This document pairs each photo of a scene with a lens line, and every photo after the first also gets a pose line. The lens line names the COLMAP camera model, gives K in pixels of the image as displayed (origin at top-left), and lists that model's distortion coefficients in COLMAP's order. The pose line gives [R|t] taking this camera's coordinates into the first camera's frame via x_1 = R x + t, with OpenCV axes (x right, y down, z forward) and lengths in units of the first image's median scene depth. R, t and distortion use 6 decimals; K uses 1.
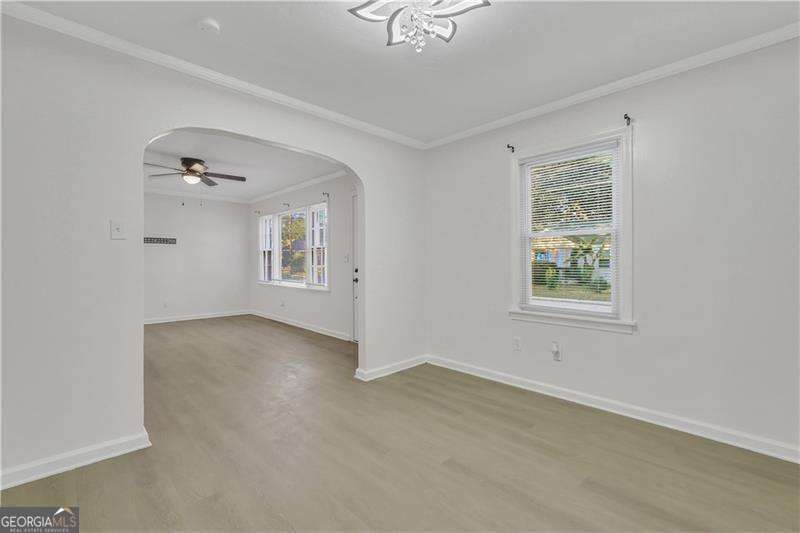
lens RADIAL K [[379.5, 0, 388.4], [0, 379.5, 261.2], [0, 0, 1]] dist [-0.000726, -0.000067]
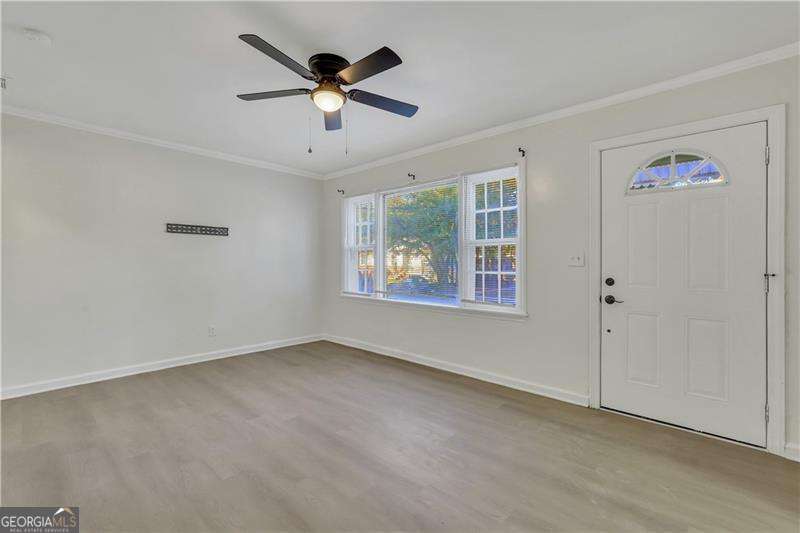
lens RADIAL K [[357.7, 0, 402.9], [0, 357.7, 262.6], [0, 0, 1]] dist [-0.008220, 0.003841]
pose [[0.994407, 0.010824, 0.105060, -0.319597], [-0.010319, 0.999932, -0.005349, 0.001248], [-0.105111, 0.004235, 0.994451, 0.367233]]
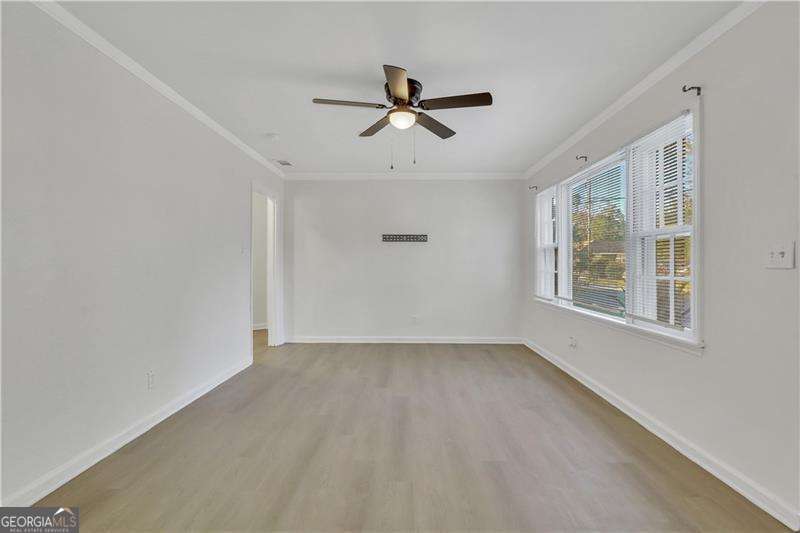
lens RADIAL K [[357.7, 0, 394.6], [0, 357.7, 266.7], [0, 0, 1]] dist [-0.008220, 0.003841]
pose [[0.731652, 0.015342, -0.681506, -0.109312], [-0.012685, 0.999880, 0.008891, 0.000794], [0.681560, 0.002140, 0.731759, 0.423205]]
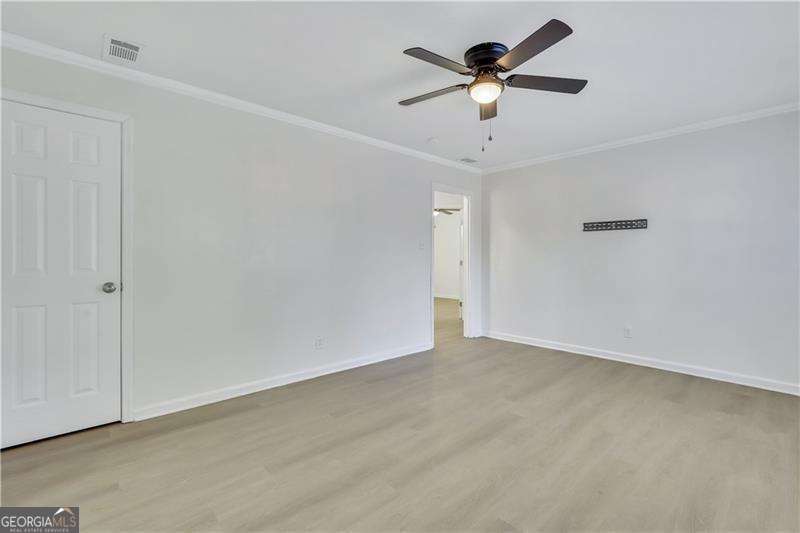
lens RADIAL K [[357.7, 0, 397.9], [0, 357.7, 261.9], [0, 0, 1]] dist [-0.008220, 0.003841]
pose [[0.023175, 0.019606, -0.999539, -0.036727], [-0.008022, 0.999779, 0.019425, -0.001555], [0.999699, 0.007569, 0.023328, 0.611285]]
